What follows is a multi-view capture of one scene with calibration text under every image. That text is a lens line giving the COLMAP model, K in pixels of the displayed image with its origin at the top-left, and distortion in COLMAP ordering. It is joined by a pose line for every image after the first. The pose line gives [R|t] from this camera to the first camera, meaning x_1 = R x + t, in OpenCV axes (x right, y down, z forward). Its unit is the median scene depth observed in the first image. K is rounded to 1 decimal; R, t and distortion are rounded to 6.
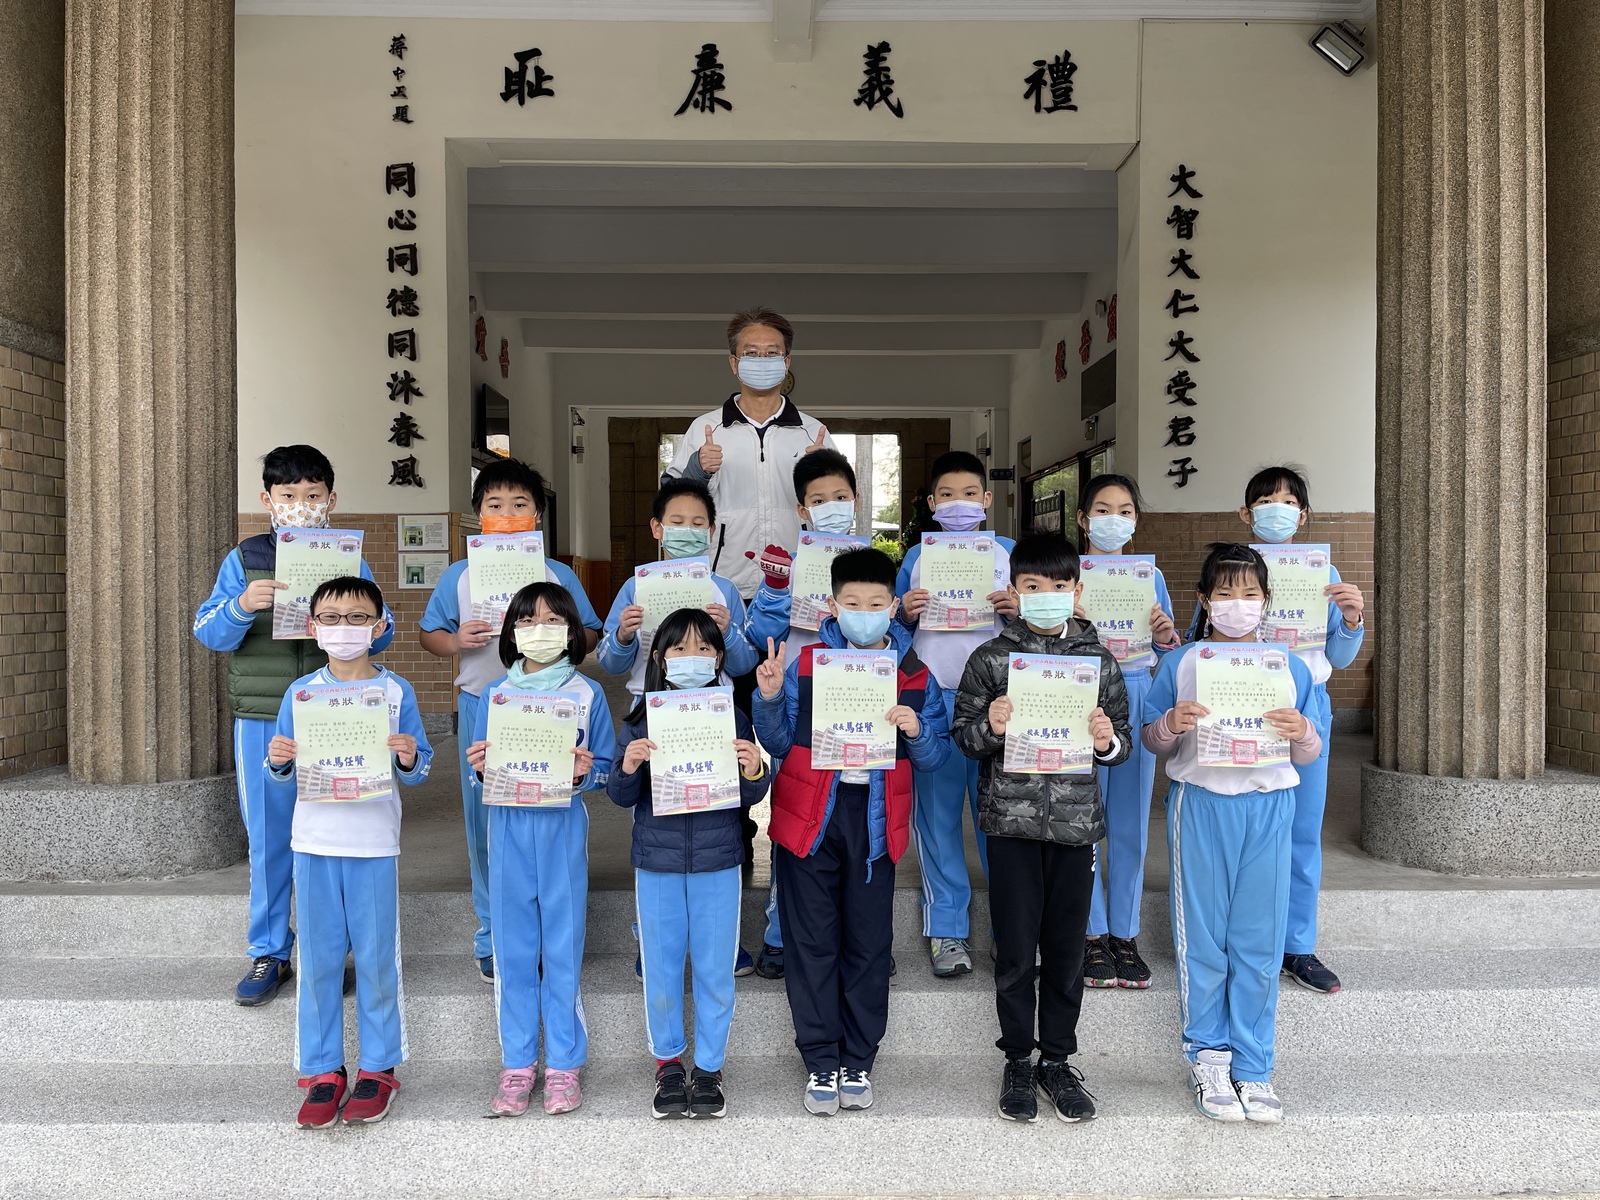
lens RADIAL K [[1197.5, 0, 795.3], [0, 1197.5, 606.0], [0, 0, 1]] dist [0.082616, -0.123523]
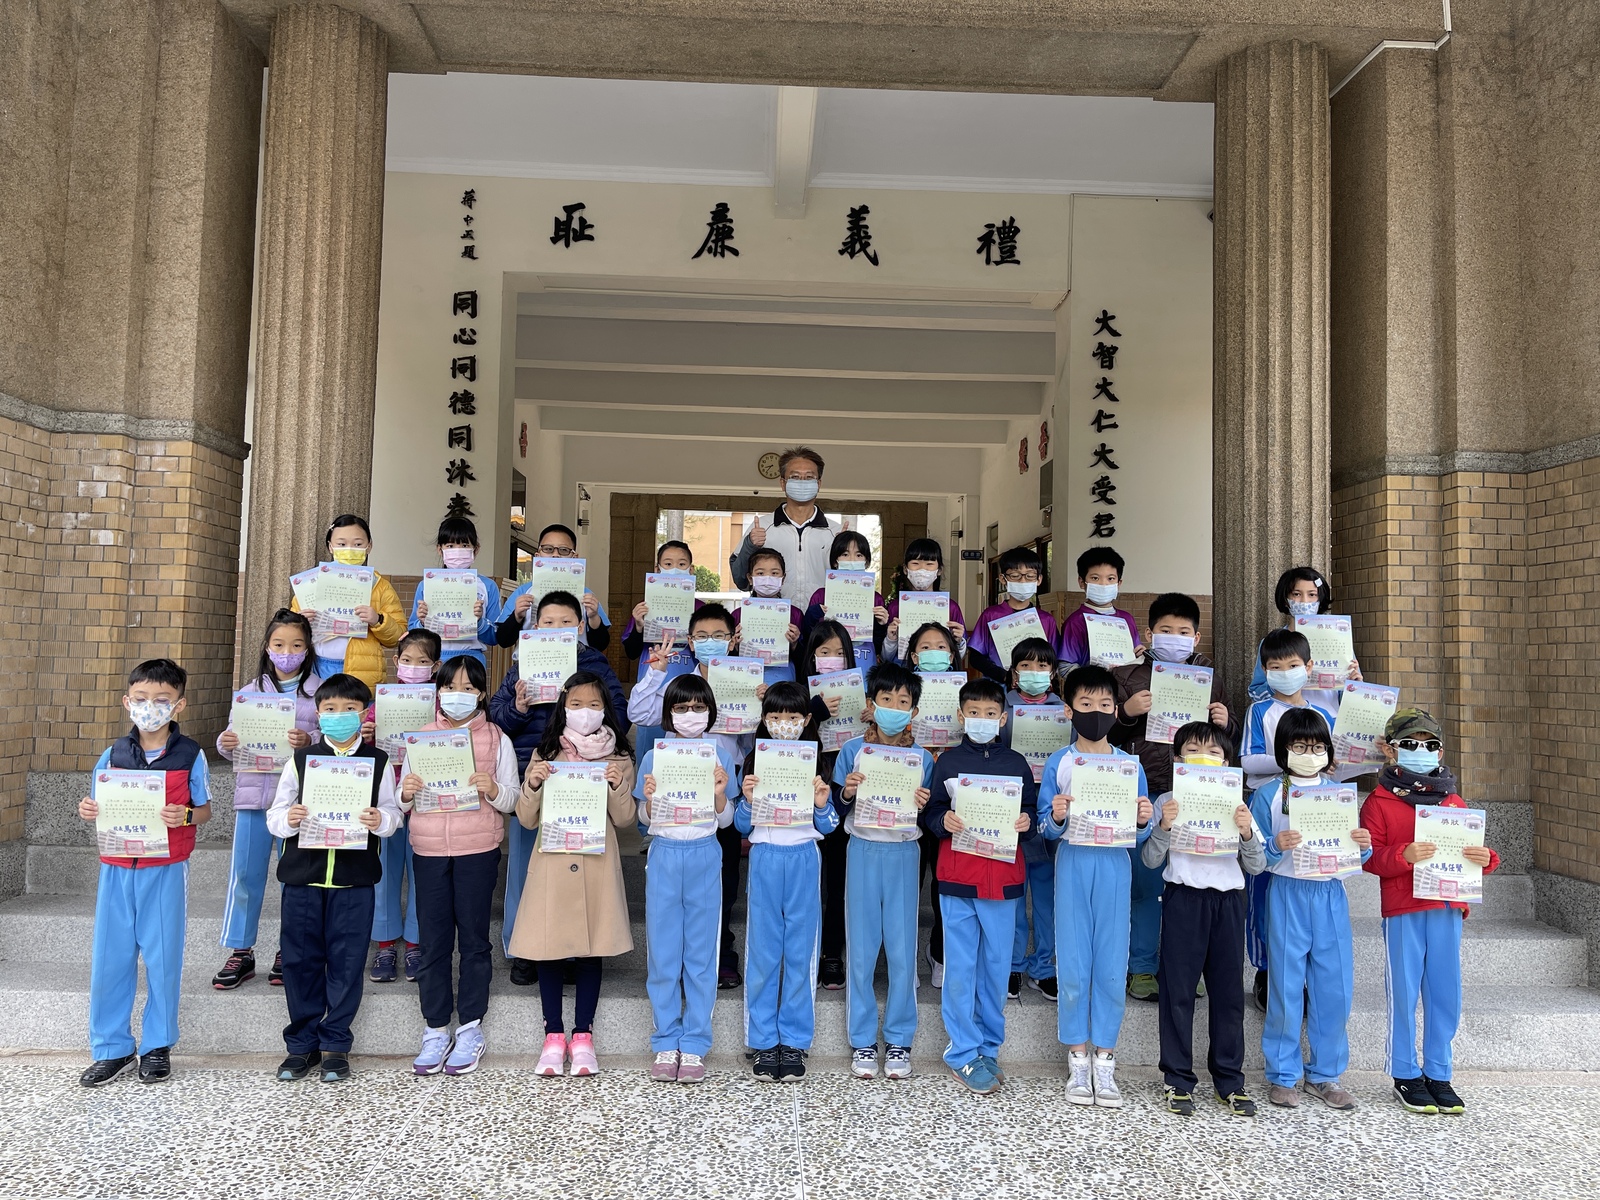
lens RADIAL K [[1193.7, 0, 796.0], [0, 1193.7, 588.1], [0, 0, 1]] dist [0.079713, -0.106472]
pose [[0.999617, 0.025131, 0.011593, -0.000536], [-0.024179, 0.996817, -0.075967, 0.031274], [-0.013465, 0.075658, 0.997043, -0.354484]]
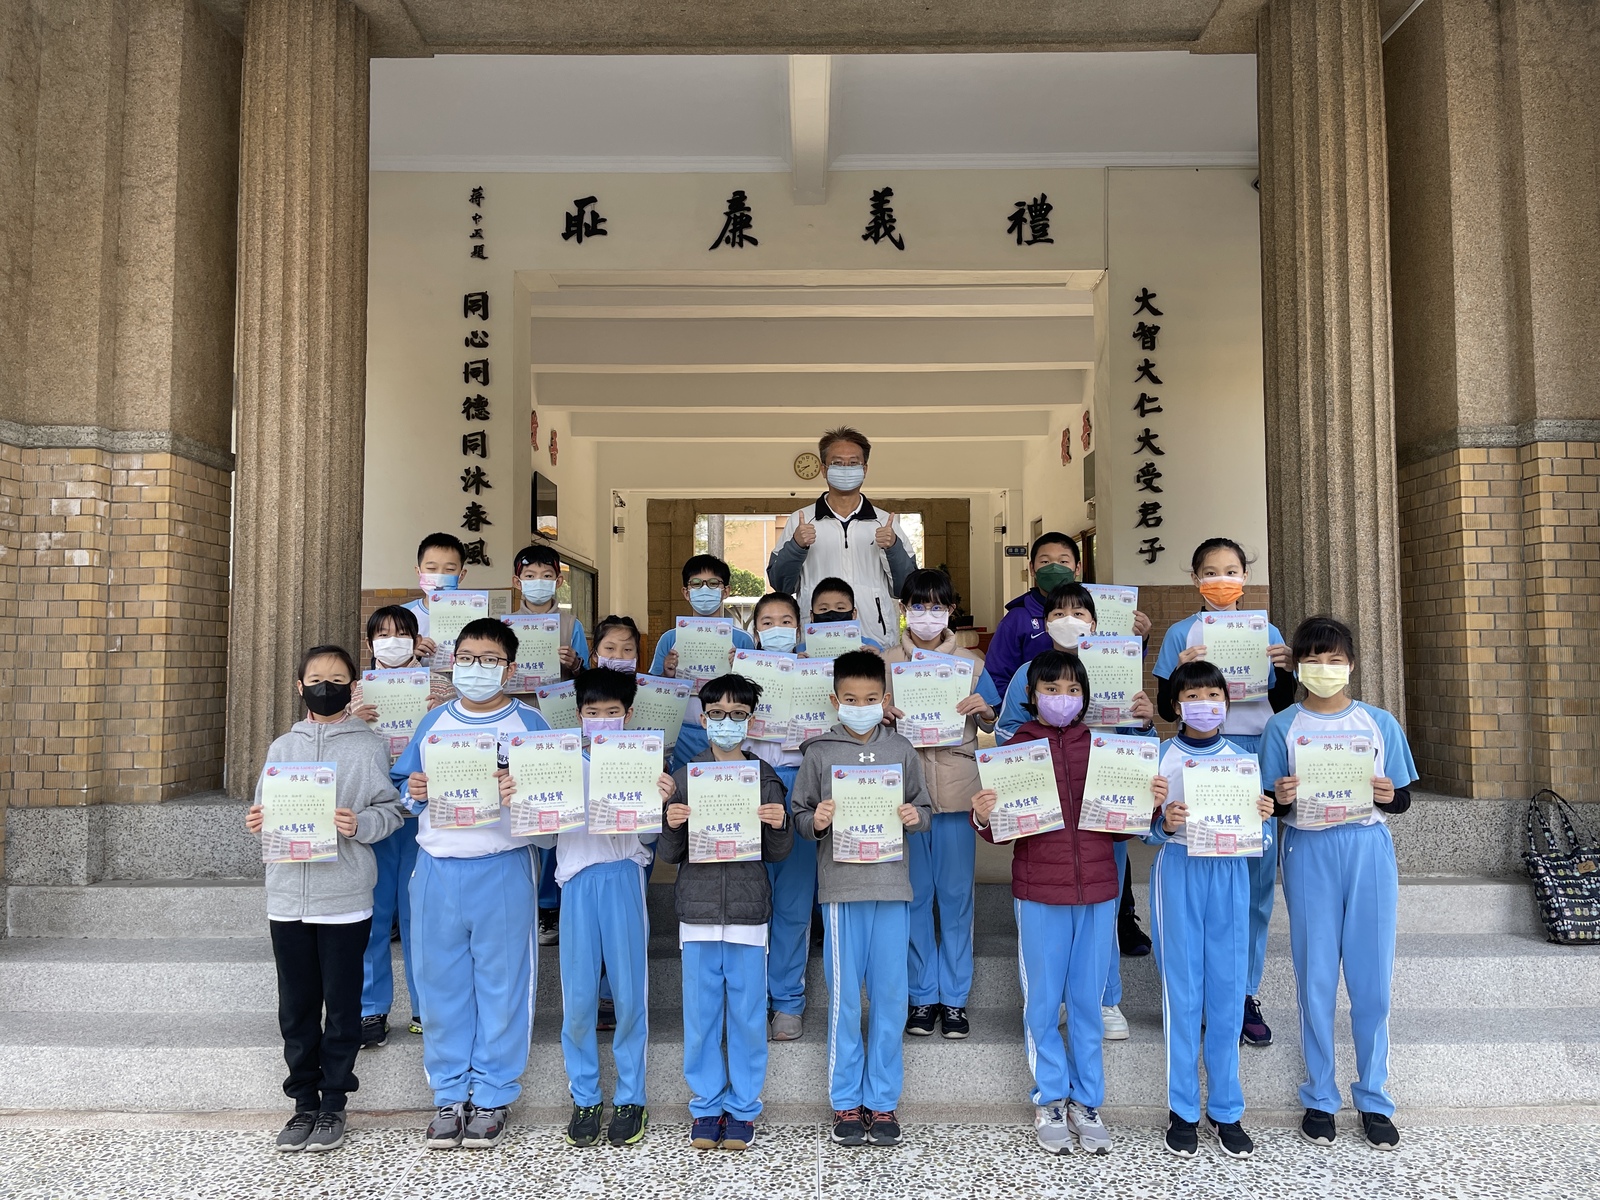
lens RADIAL K [[1196.6, 0, 806.1], [0, 1196.6, 591.8], [0, 0, 1]] dist [0.077385, -0.103003]
pose [[0.999811, -0.003341, -0.019164, 0.029356], [0.001901, 0.997208, -0.074652, 0.023886], [0.019360, 0.074601, 0.997026, -0.261405]]
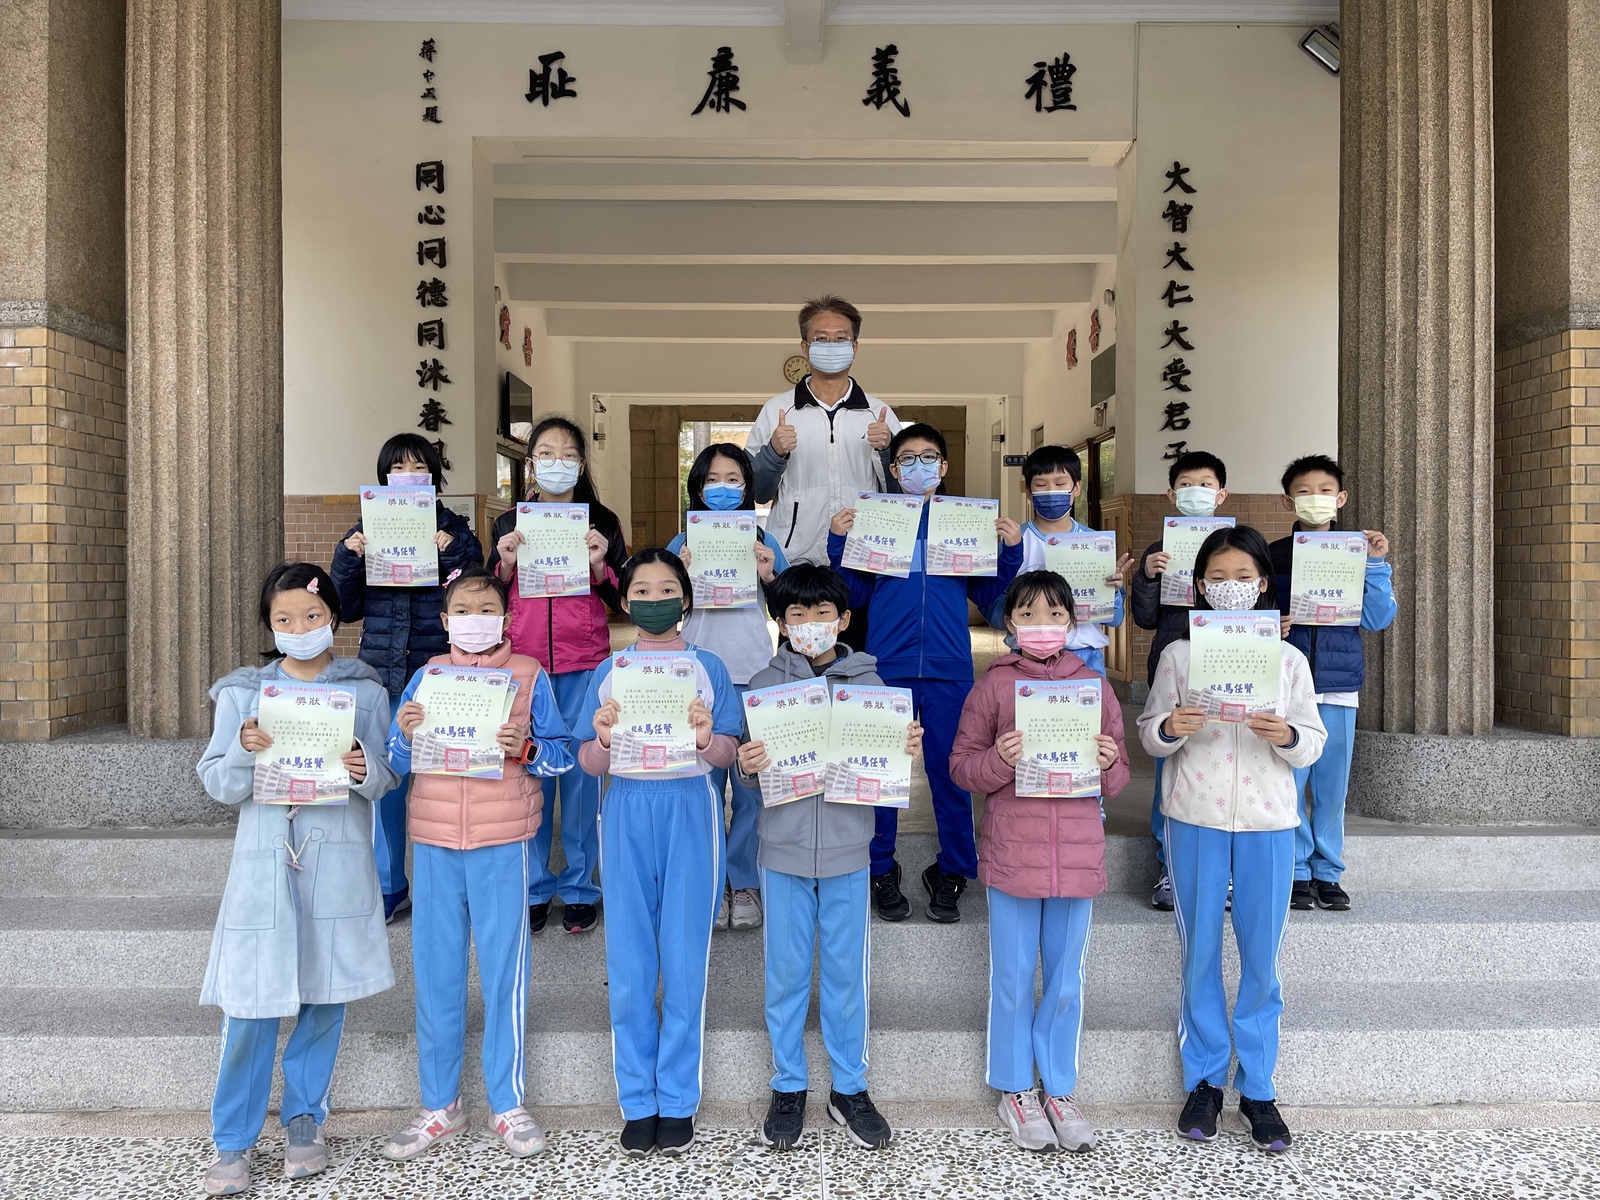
lens RADIAL K [[1198.2, 0, 811.1], [0, 1198.2, 587.6], [0, 0, 1]] dist [0.077241, -0.109374]
pose [[0.999989, 0.000290, -0.004706, 0.016601], [-0.000316, 0.999985, -0.005419, 0.017124], [0.004704, 0.005420, 0.999974, -0.083039]]
